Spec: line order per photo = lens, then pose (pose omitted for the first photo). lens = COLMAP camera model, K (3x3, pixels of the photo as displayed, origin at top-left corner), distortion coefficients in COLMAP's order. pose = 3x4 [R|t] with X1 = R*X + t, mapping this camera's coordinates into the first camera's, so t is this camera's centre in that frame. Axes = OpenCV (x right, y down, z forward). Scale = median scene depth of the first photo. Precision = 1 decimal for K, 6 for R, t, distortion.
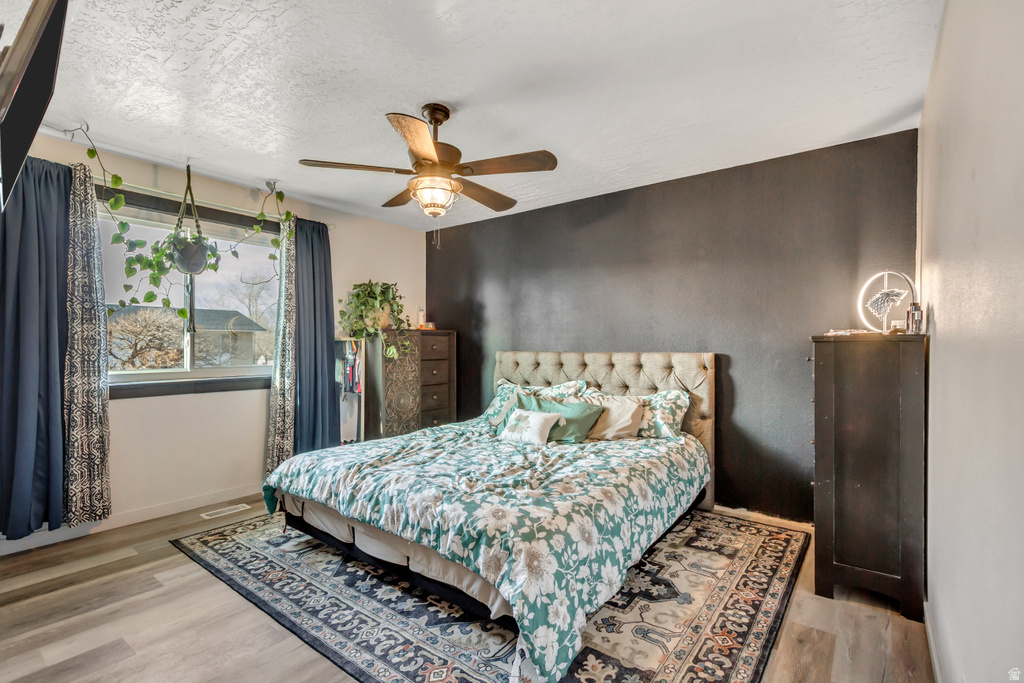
lens RADIAL K [[473.7, 0, 516.9], [0, 473.7, 347.0], [0, 0, 1]] dist [0.008198, -0.001914]
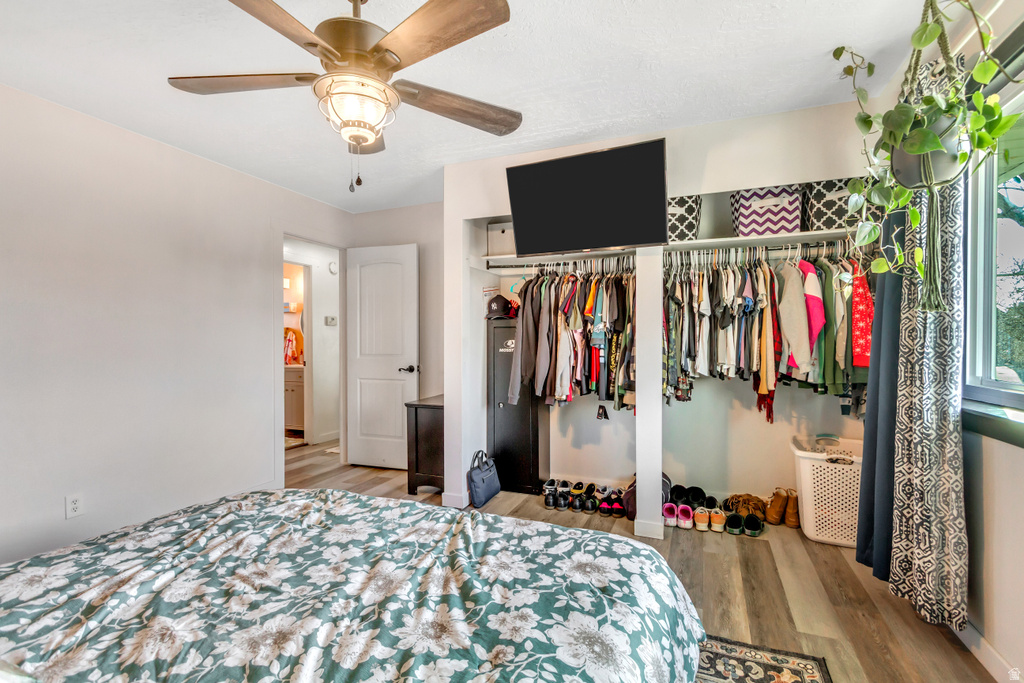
lens RADIAL K [[473.7, 0, 506.2], [0, 473.7, 341.2], [0, 0, 1]] dist [0.008198, -0.001914]
pose [[-0.966380, -0.000565, -0.257116, -0.187024], [-0.003045, 0.999953, 0.009245, -0.007556], [0.257099, 0.009718, -0.966336, 1.571416]]
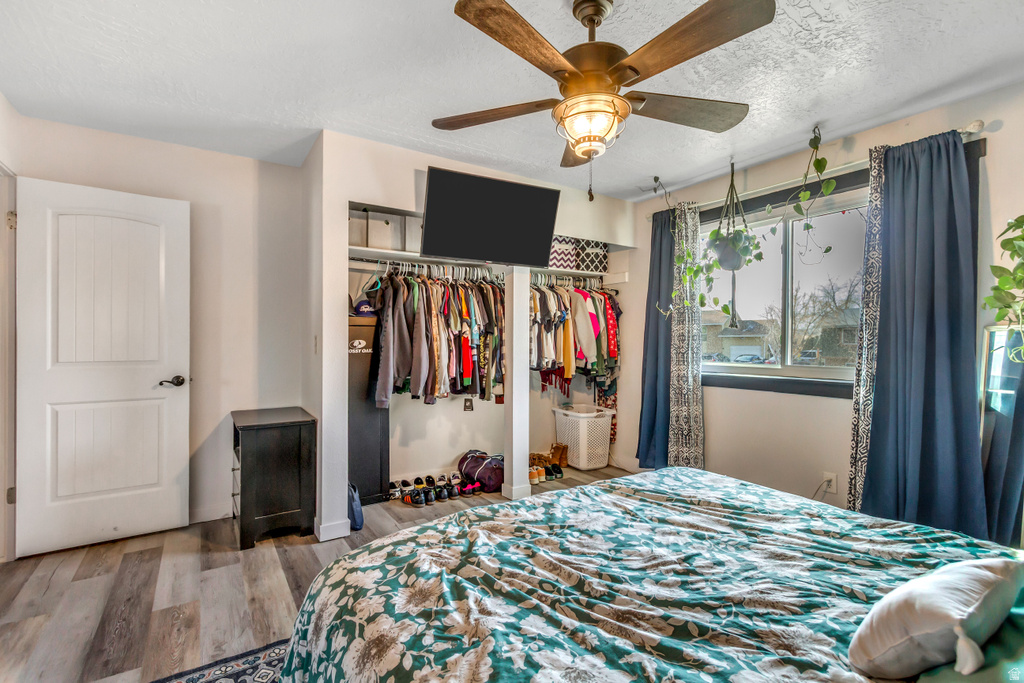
lens RADIAL K [[473.7, 0, 512.9], [0, 473.7, 338.6], [0, 0, 1]] dist [0.008198, -0.001914]
pose [[-0.335127, -0.008442, -0.942135, 0.489652], [-0.011146, 0.999925, -0.004995, -0.000295], [0.942107, 0.008827, -0.335196, 1.053424]]
